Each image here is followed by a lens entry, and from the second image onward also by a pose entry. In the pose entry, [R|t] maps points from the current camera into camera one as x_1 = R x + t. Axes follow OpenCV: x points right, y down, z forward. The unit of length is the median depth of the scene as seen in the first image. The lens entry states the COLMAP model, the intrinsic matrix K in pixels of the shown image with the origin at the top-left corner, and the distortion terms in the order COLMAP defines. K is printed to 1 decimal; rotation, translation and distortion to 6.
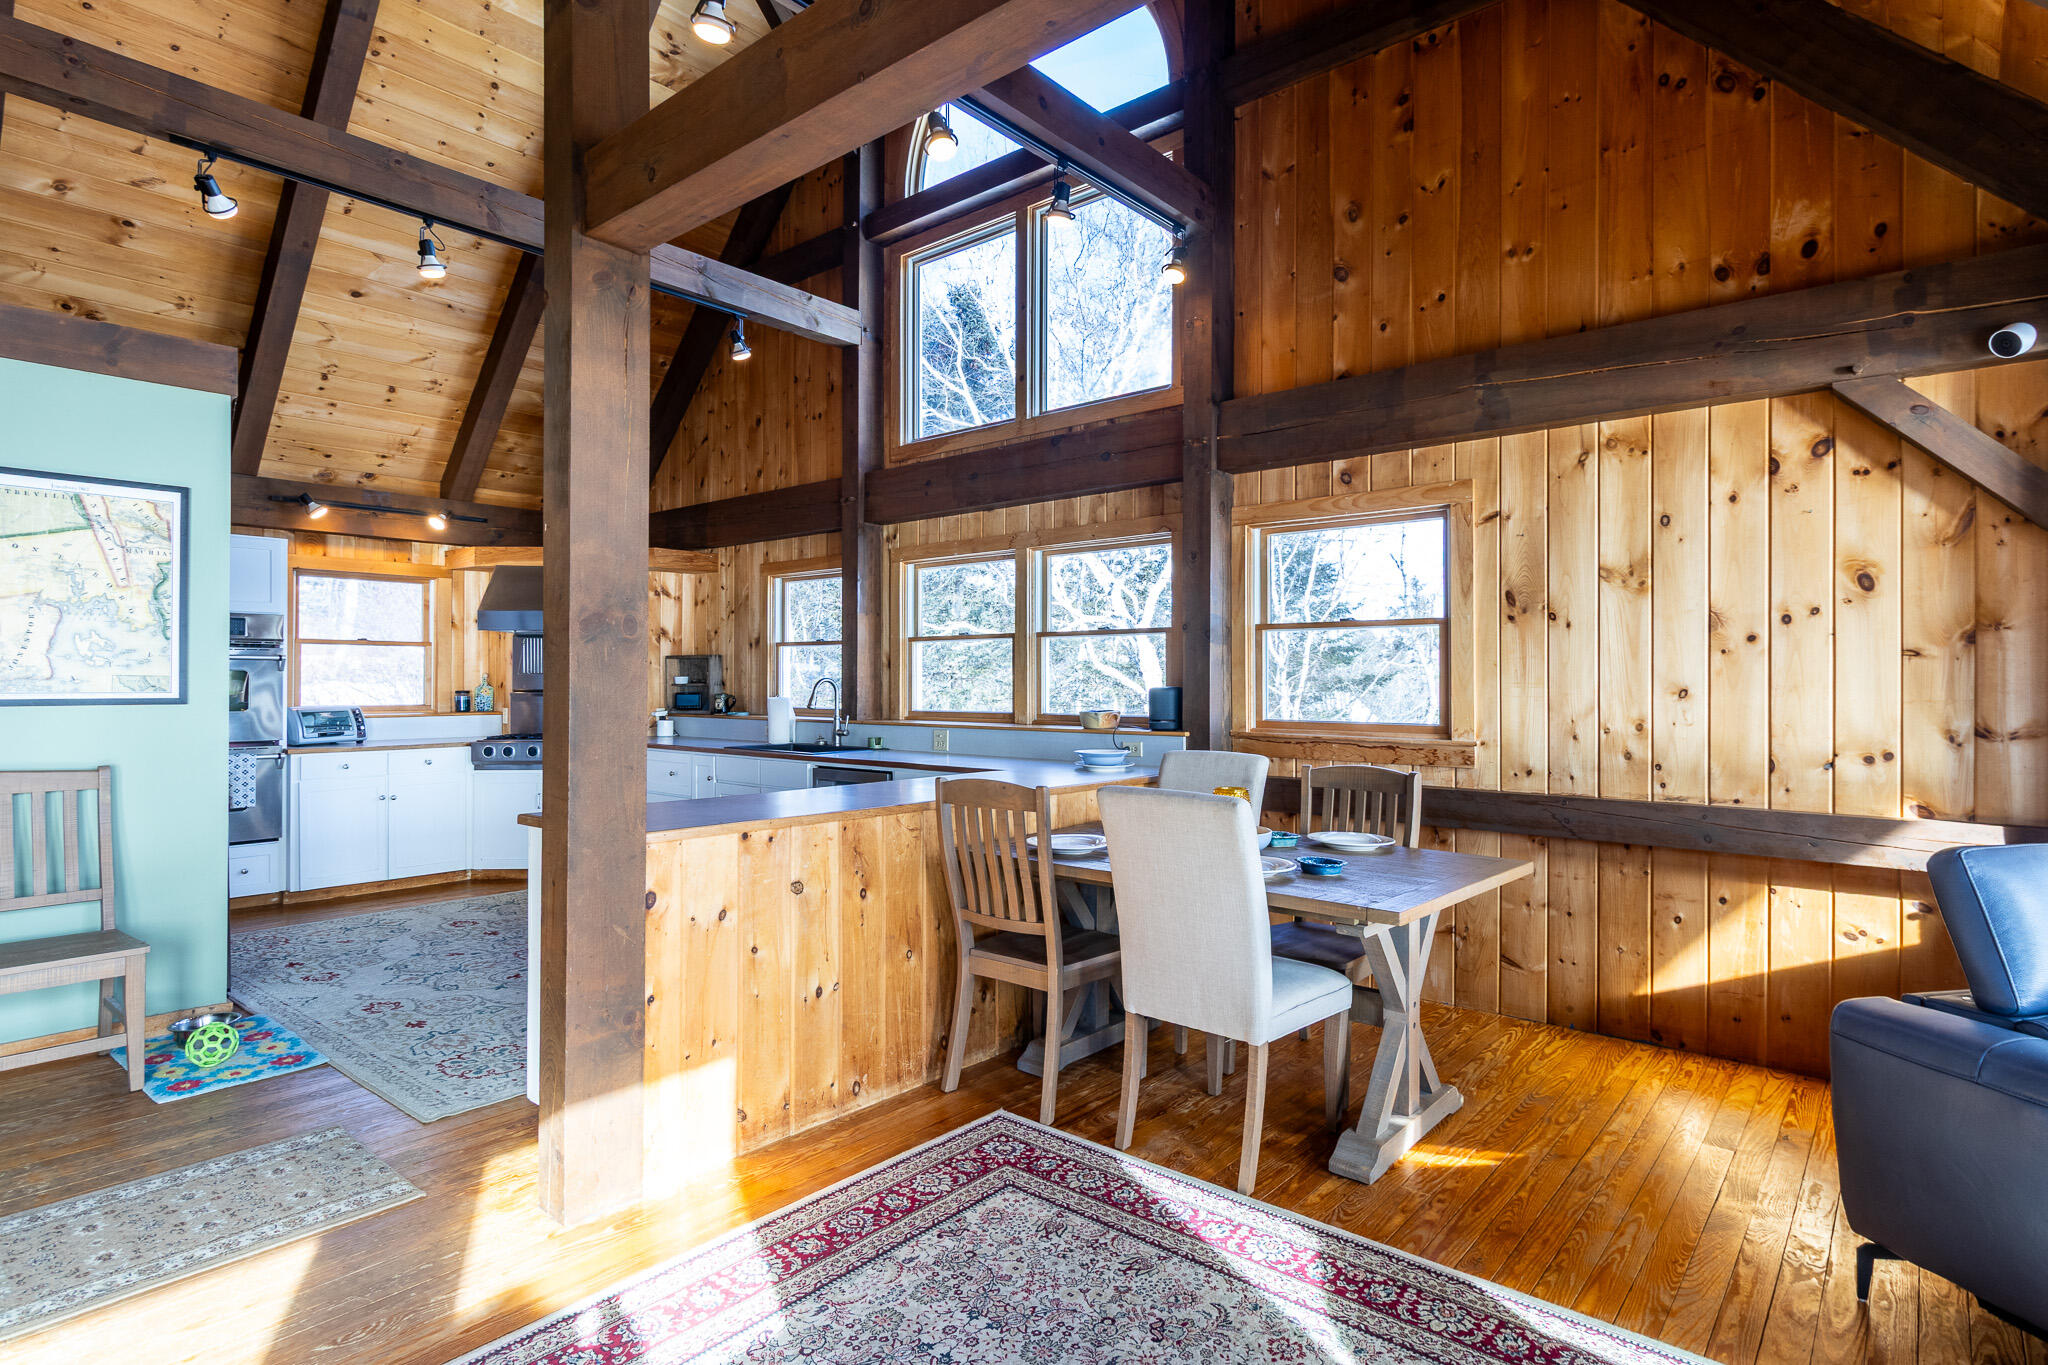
lens RADIAL K [[1068.4, 0, 1026.0], [0, 1068.4, 677.2], [0, 0, 1]] dist [0.006389, -0.002507]
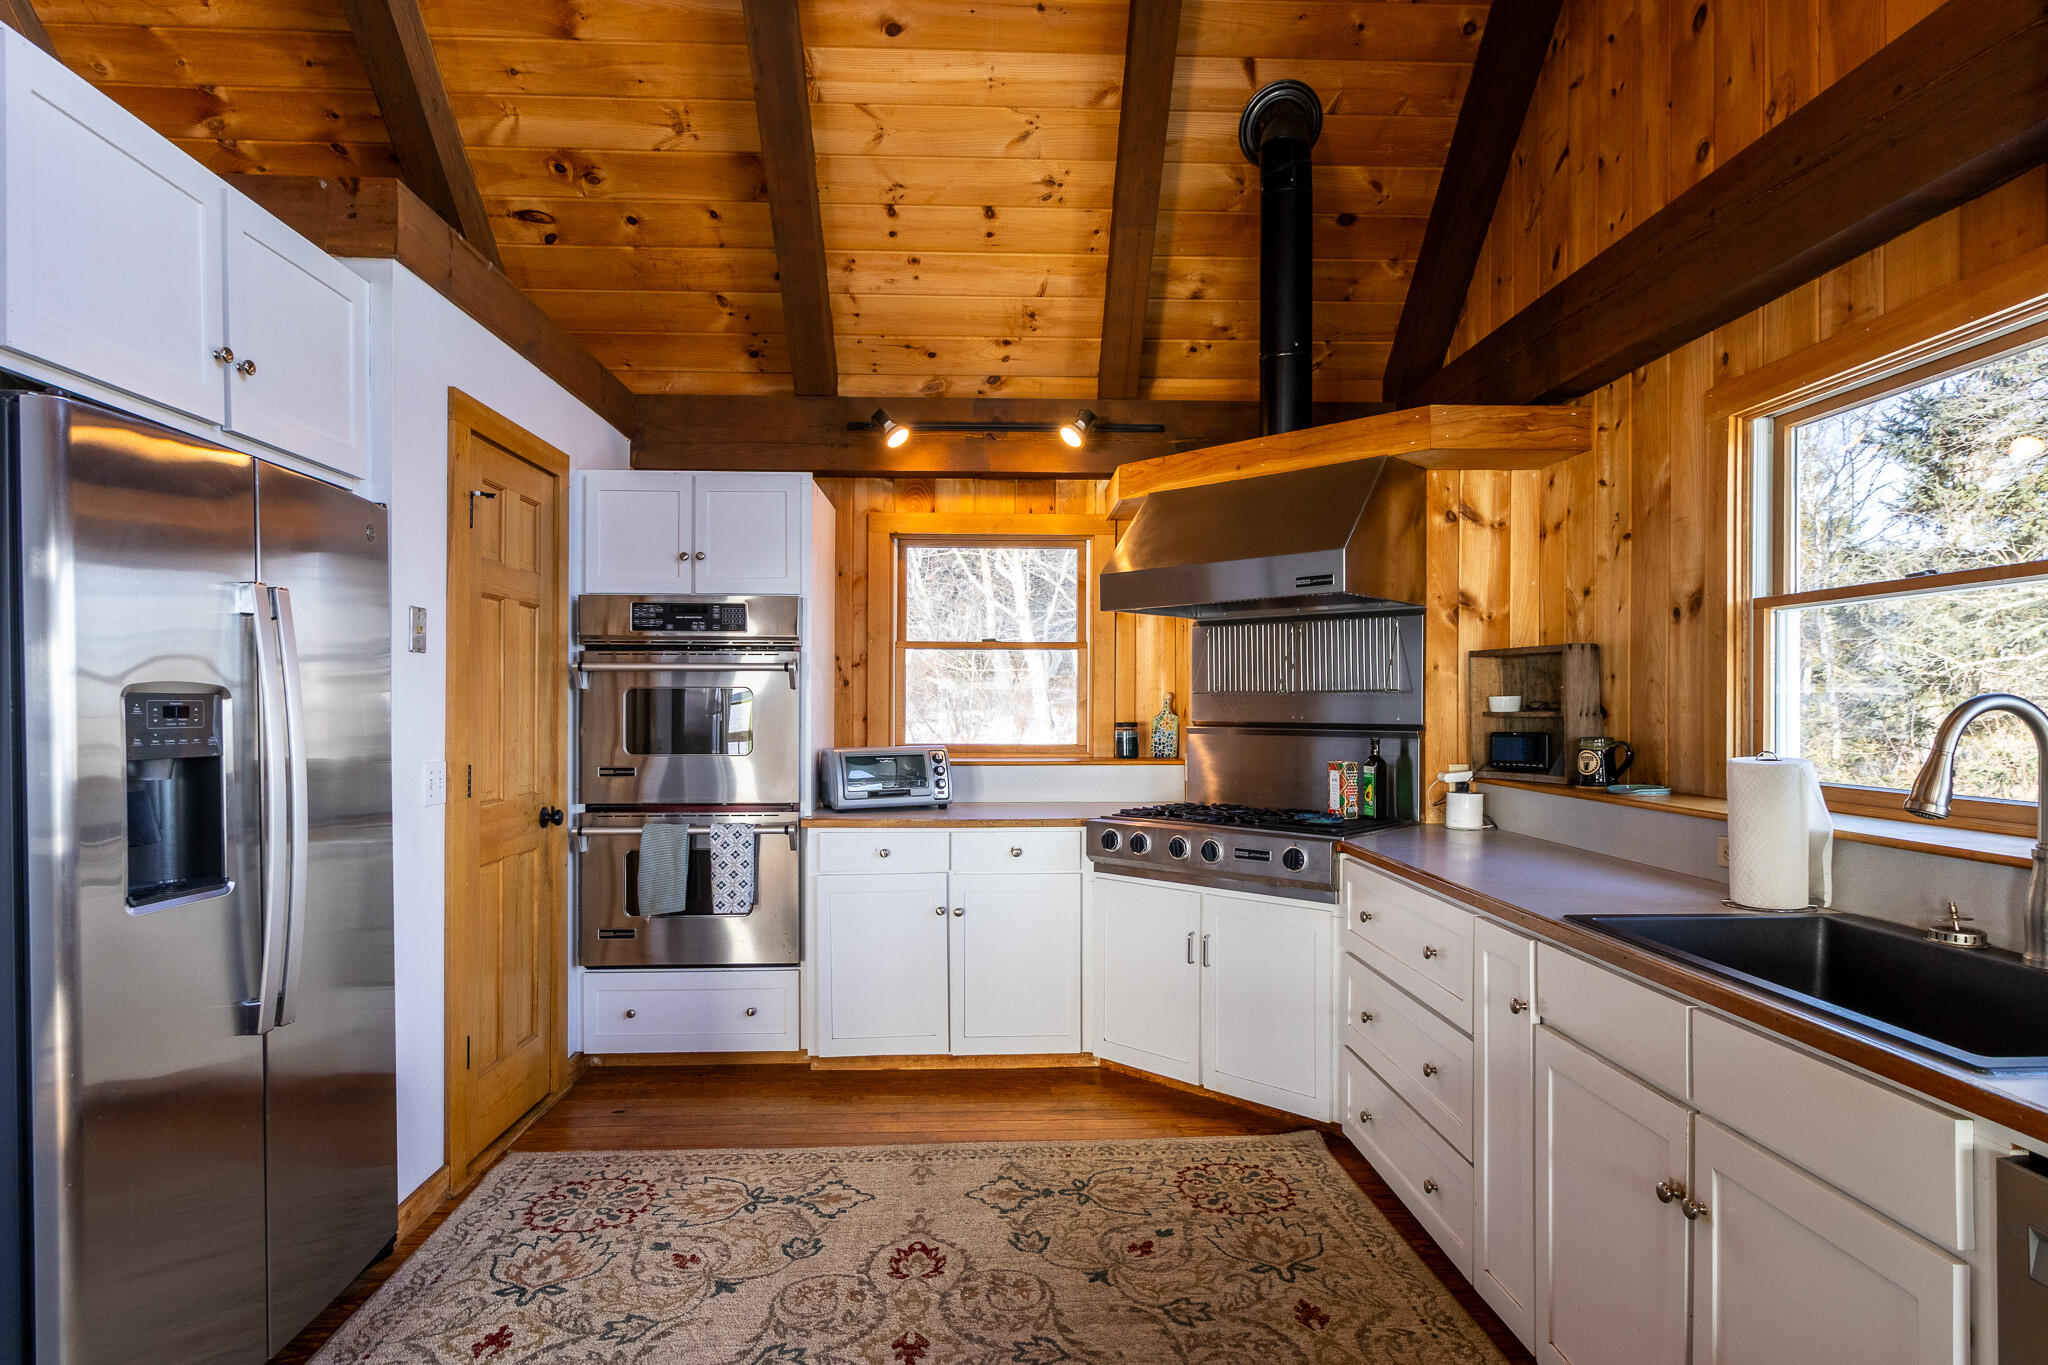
lens RADIAL K [[1068.4, 0, 1024.1], [0, 1068.4, 705.7], [0, 0, 1]] dist [0.006389, -0.002507]
pose [[0.683061, 0.000869, -0.730361, -0.180738], [0.001973, 0.999993, 0.003035, 0.002364], [0.730359, -0.003514, 0.683054, 0.748793]]
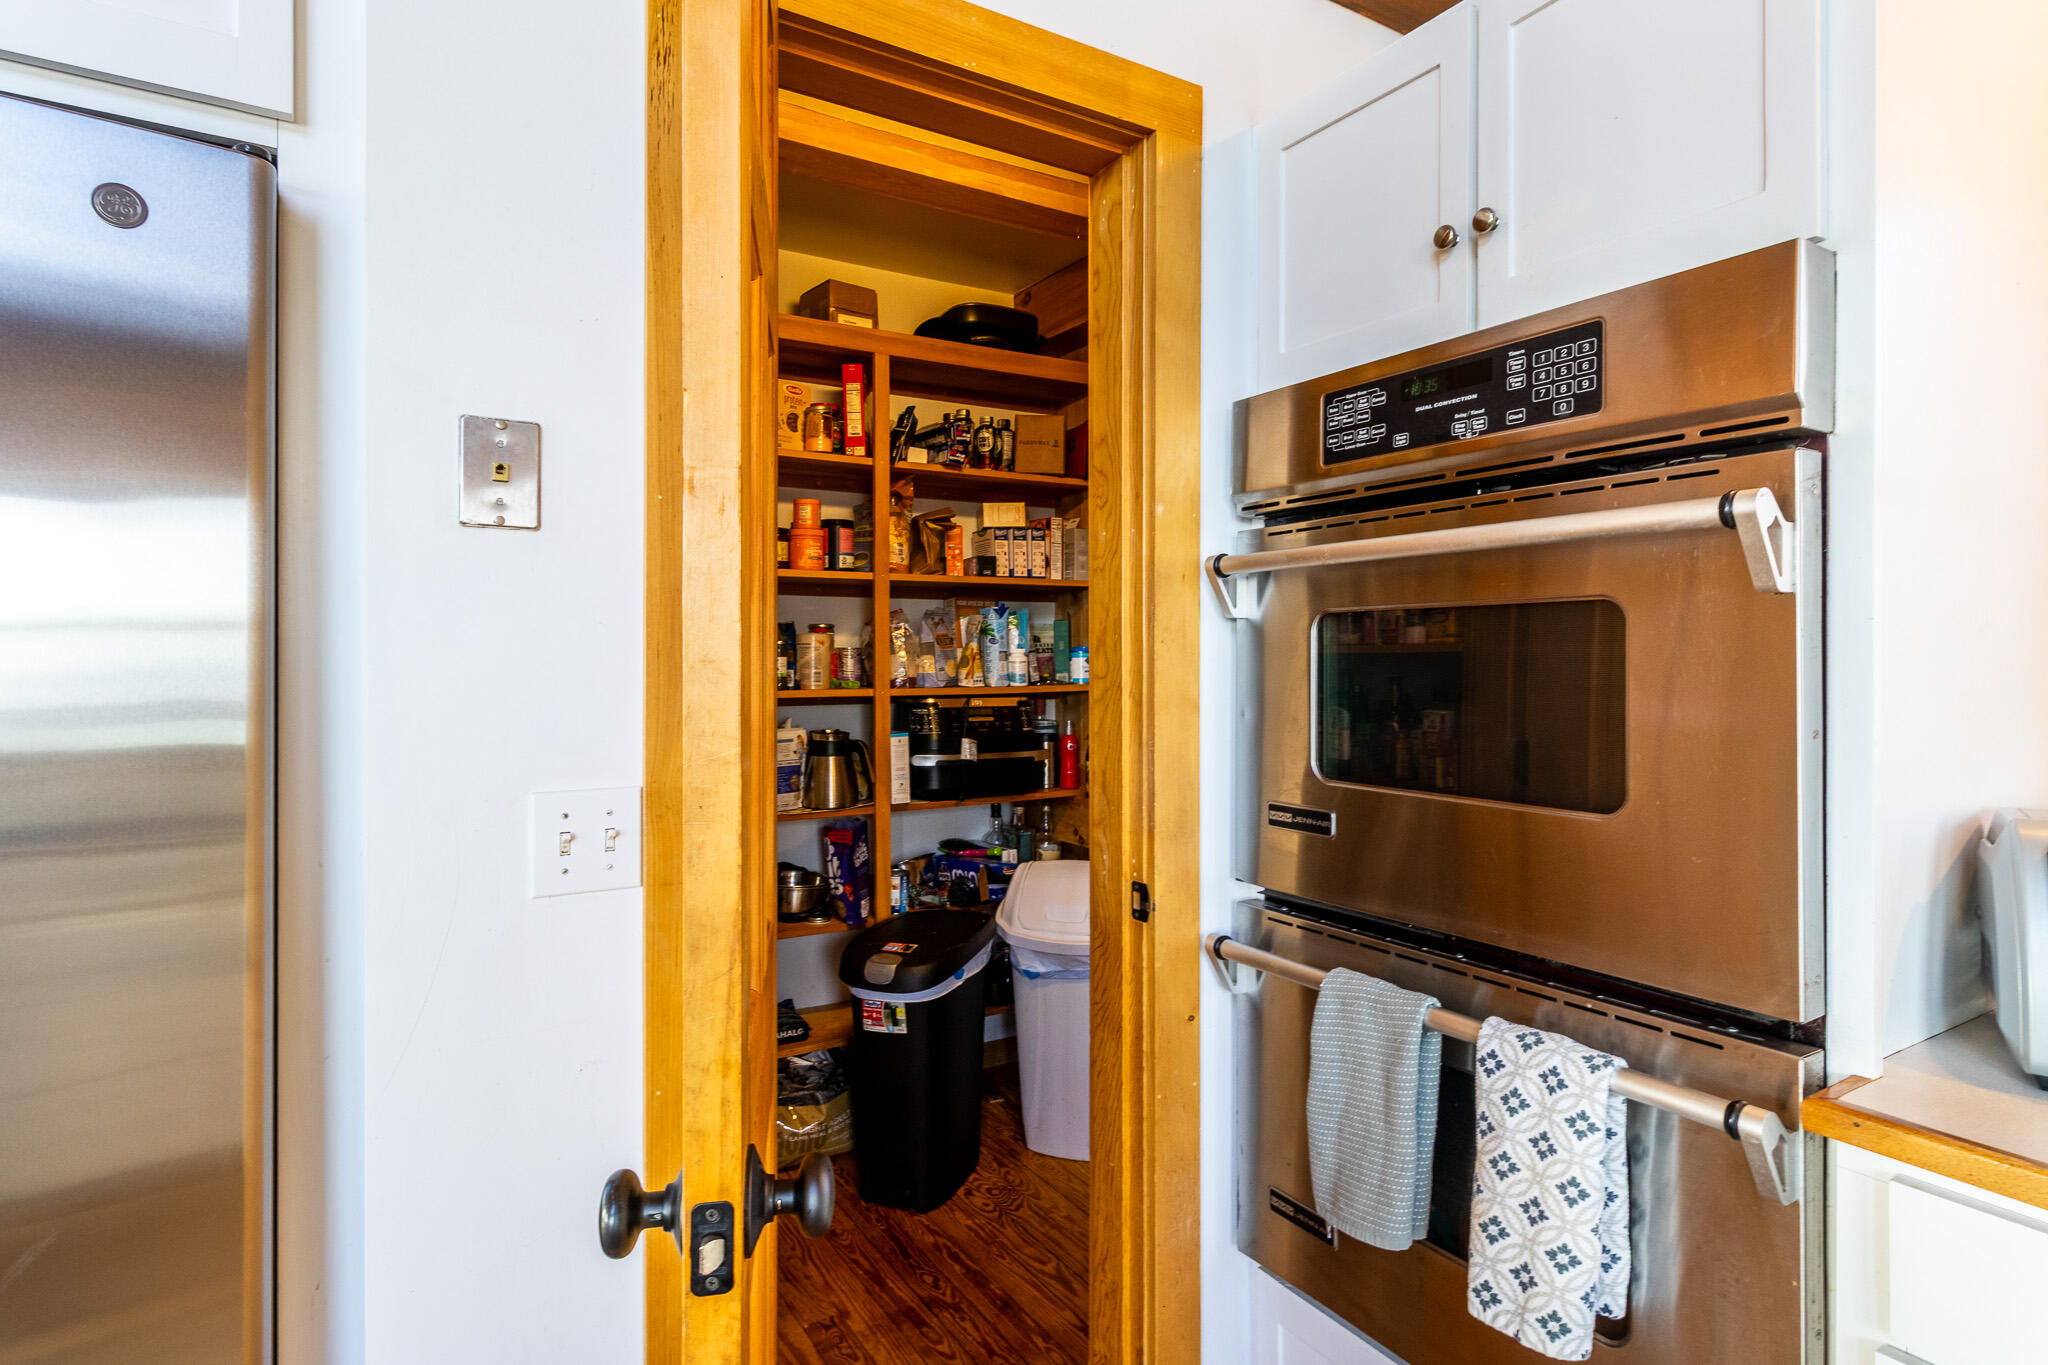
lens RADIAL K [[1068.4, 0, 1038.1], [0, 1068.4, 671.9], [0, 0, 1]] dist [0.006389, -0.002507]
pose [[-0.297830, 0.005195, -0.954605, -0.559218], [0.001995, 0.999986, 0.004819, 0.005865], [0.954617, -0.000469, -0.297836, 1.034262]]
